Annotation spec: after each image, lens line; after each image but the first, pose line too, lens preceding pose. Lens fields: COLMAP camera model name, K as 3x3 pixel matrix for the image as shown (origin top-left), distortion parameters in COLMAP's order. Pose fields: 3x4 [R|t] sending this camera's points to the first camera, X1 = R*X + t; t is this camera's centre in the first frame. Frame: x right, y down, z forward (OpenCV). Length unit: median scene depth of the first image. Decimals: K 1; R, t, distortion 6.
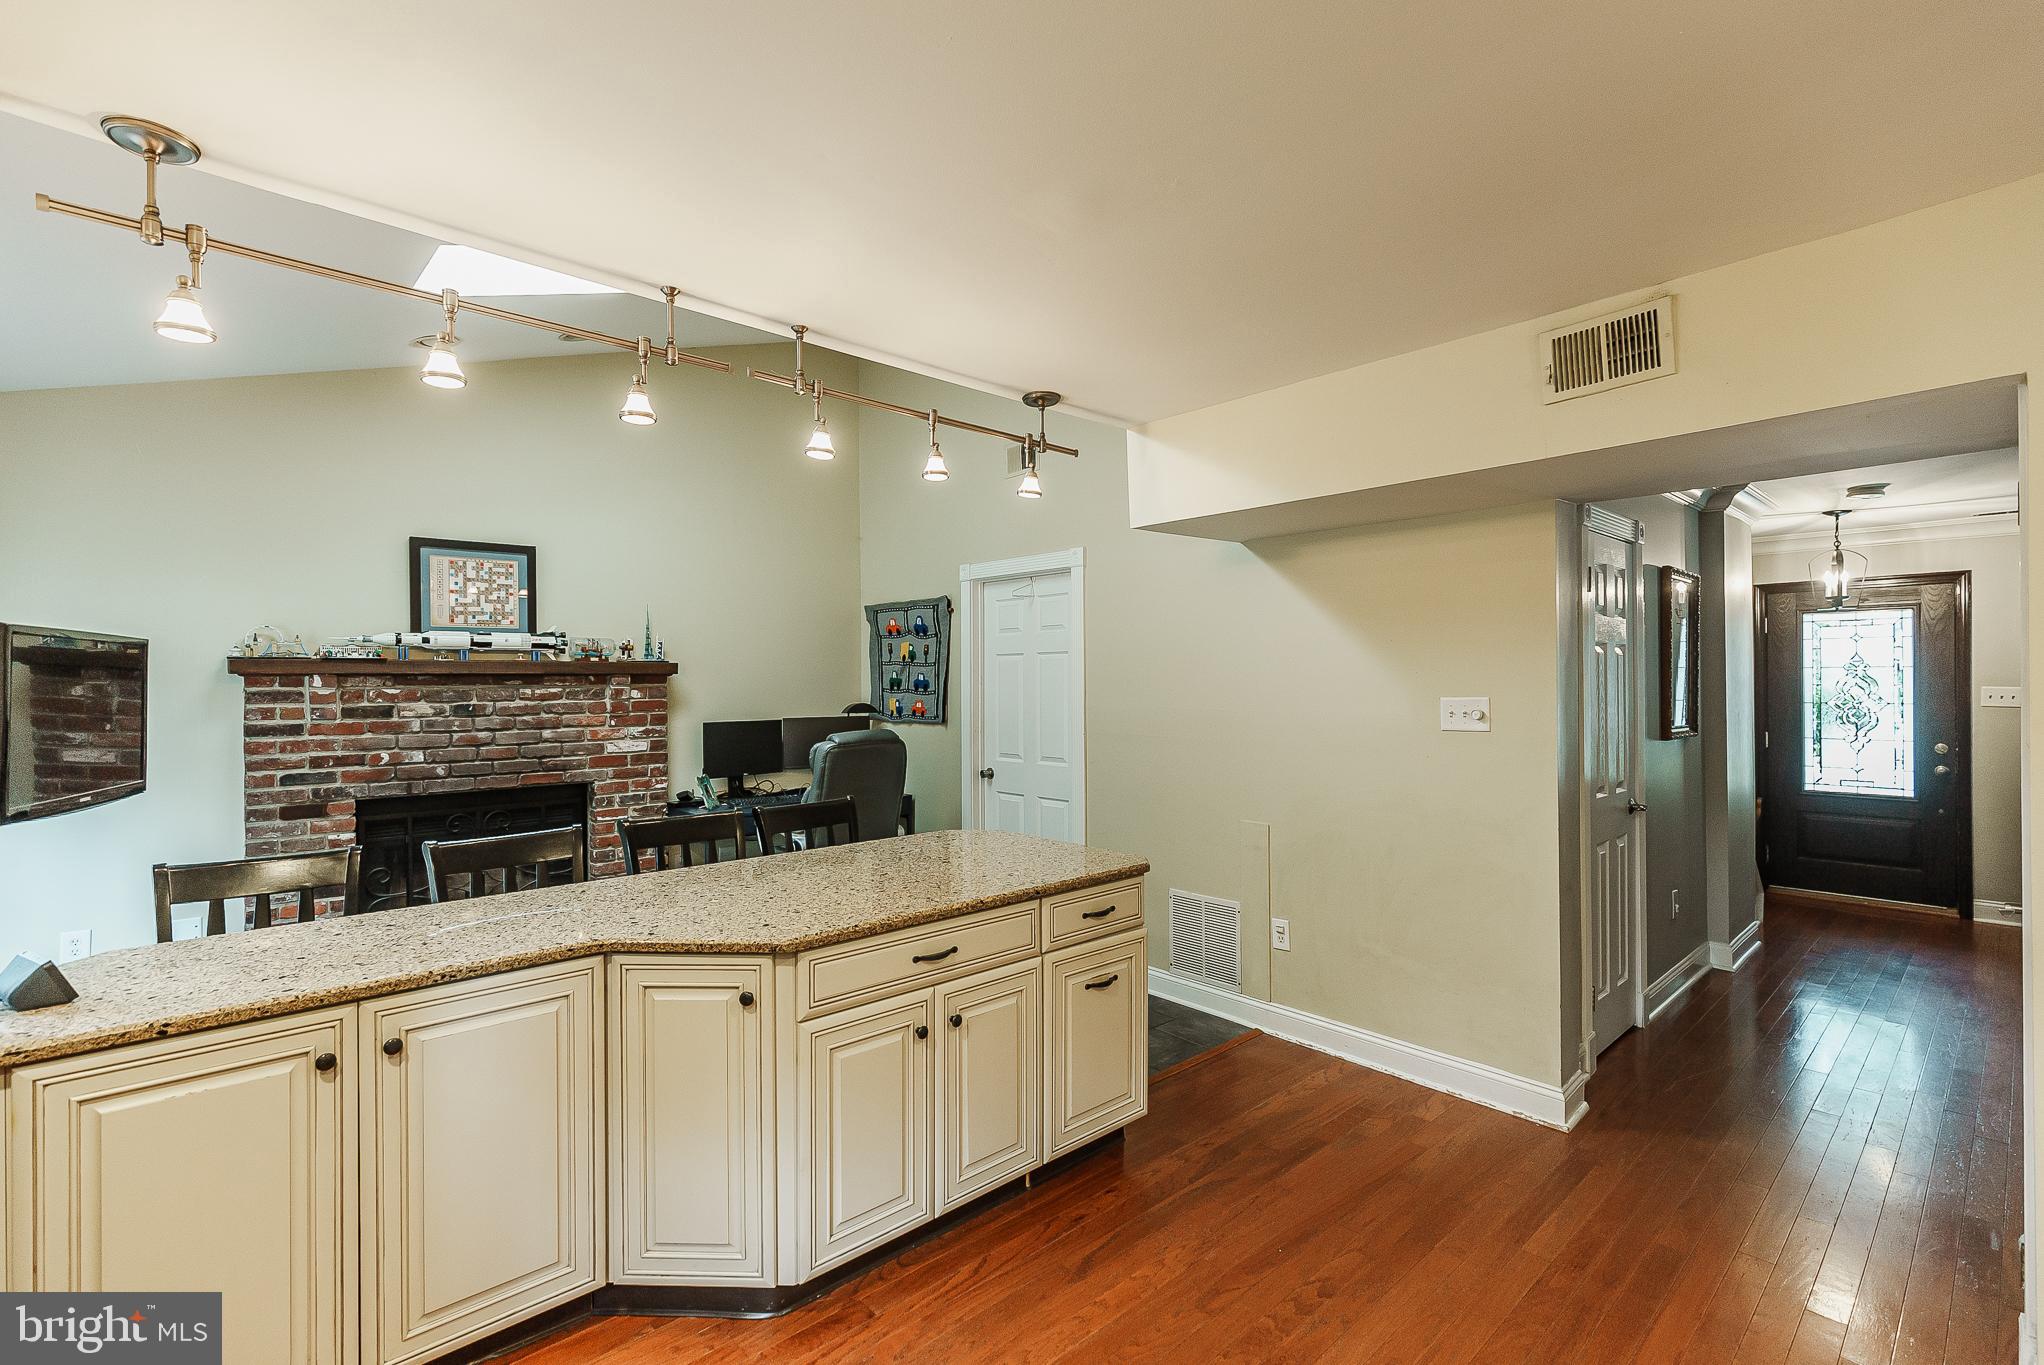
lens RADIAL K [[921.2, 0, 1030.5], [0, 921.2, 679.8], [0, 0, 1]] dist [0.000129, -0.000399]
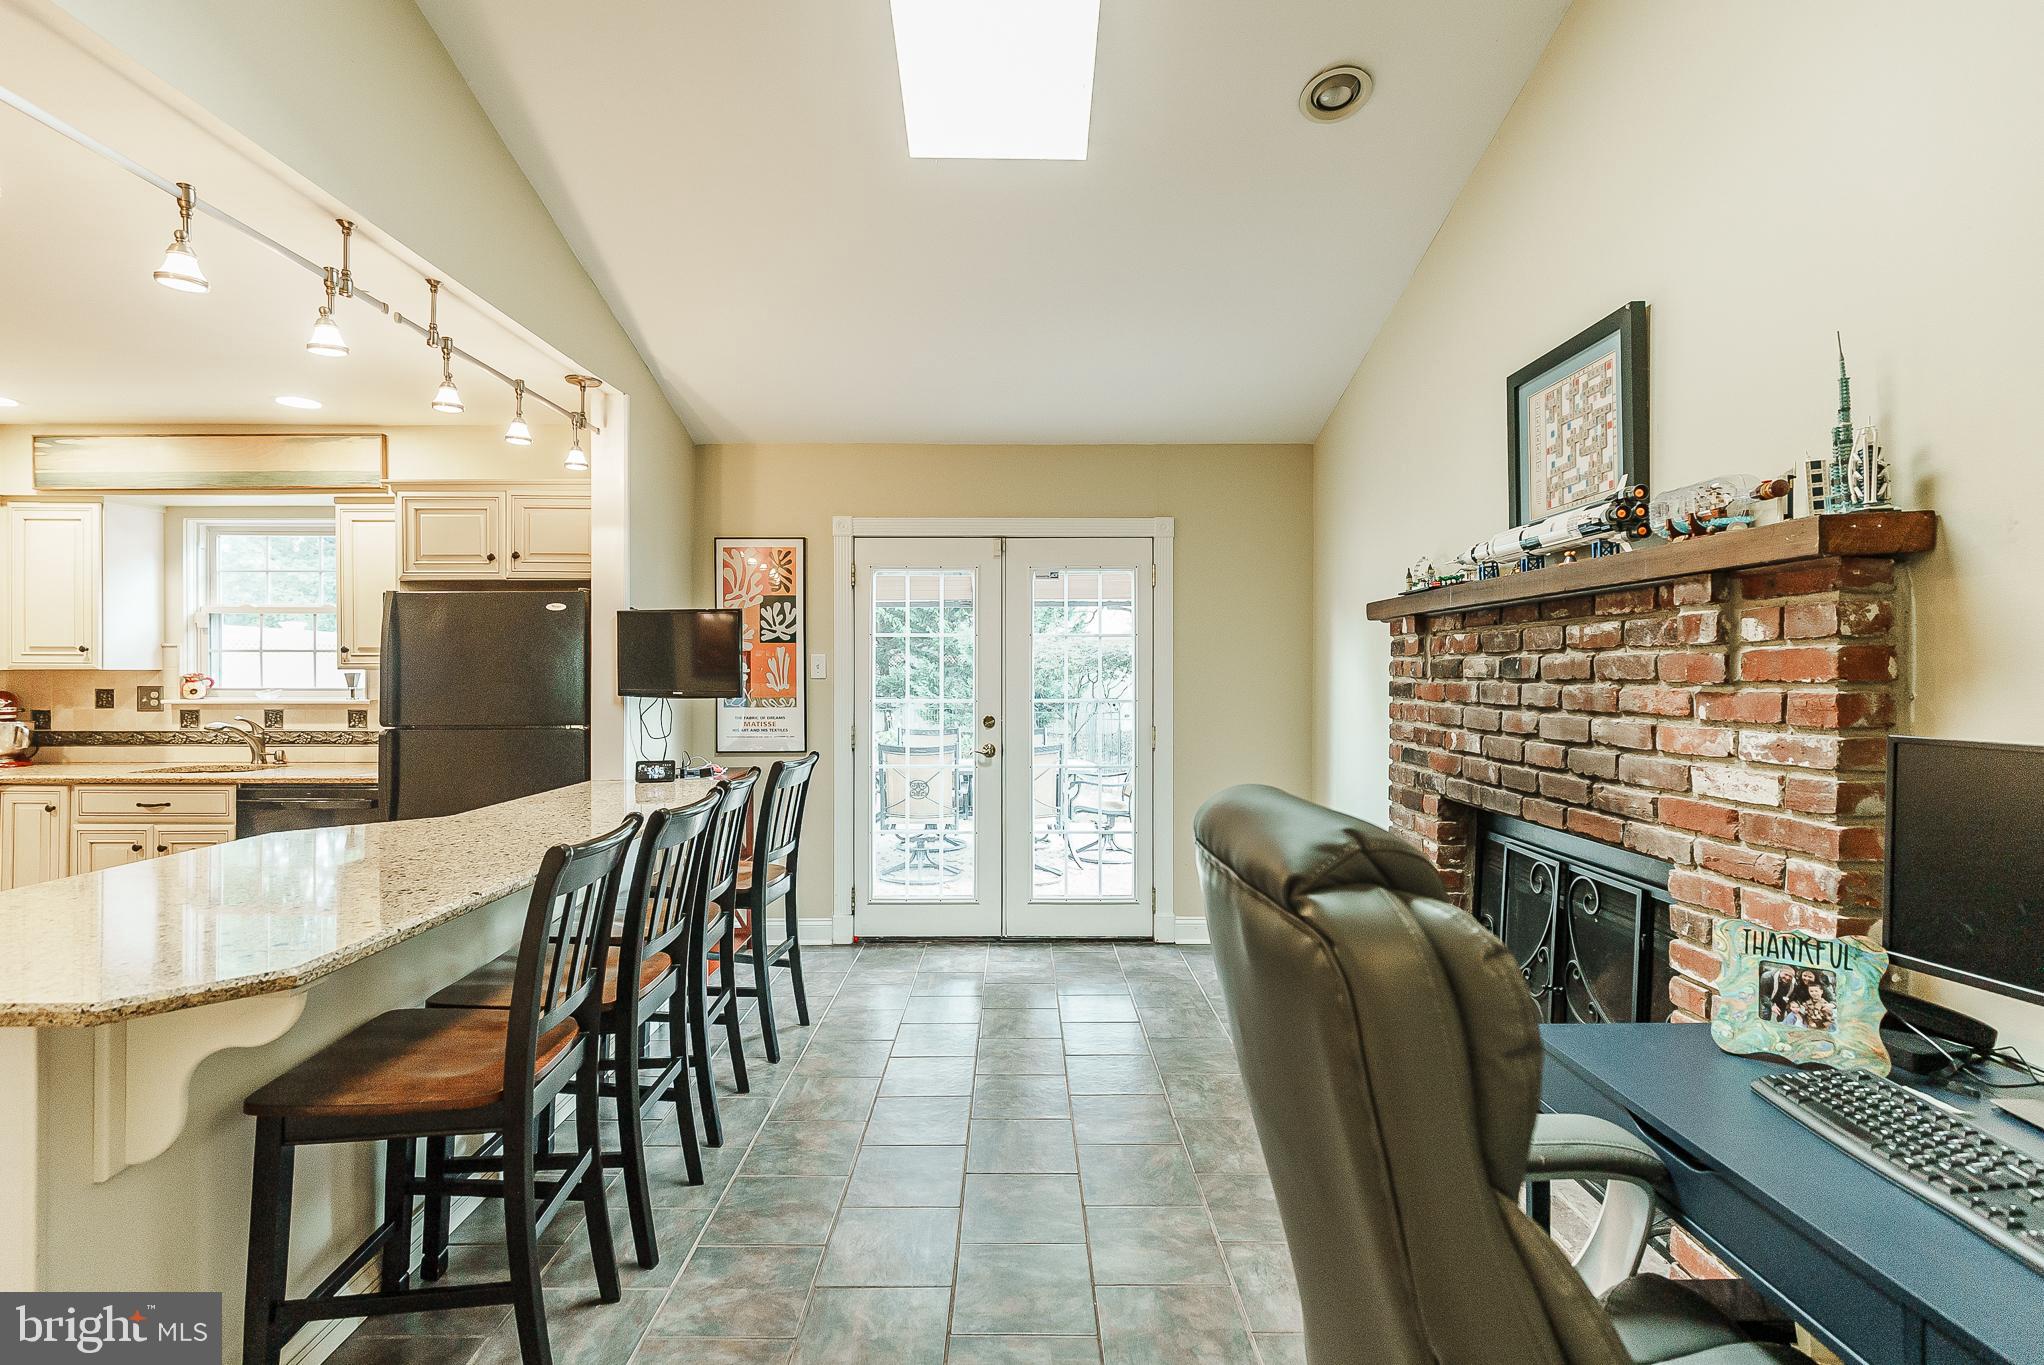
lens RADIAL K [[942.6, 0, 1015.2], [0, 942.6, 673.6], [0, 0, 1]] dist [0.003013, 0.000675]
pose [[-0.673667, 0.006241, -0.739008, -0.003248], [0.004105, 0.999981, 0.004702, 0.025381], [0.739023, 0.000134, -0.673680, 0.928867]]
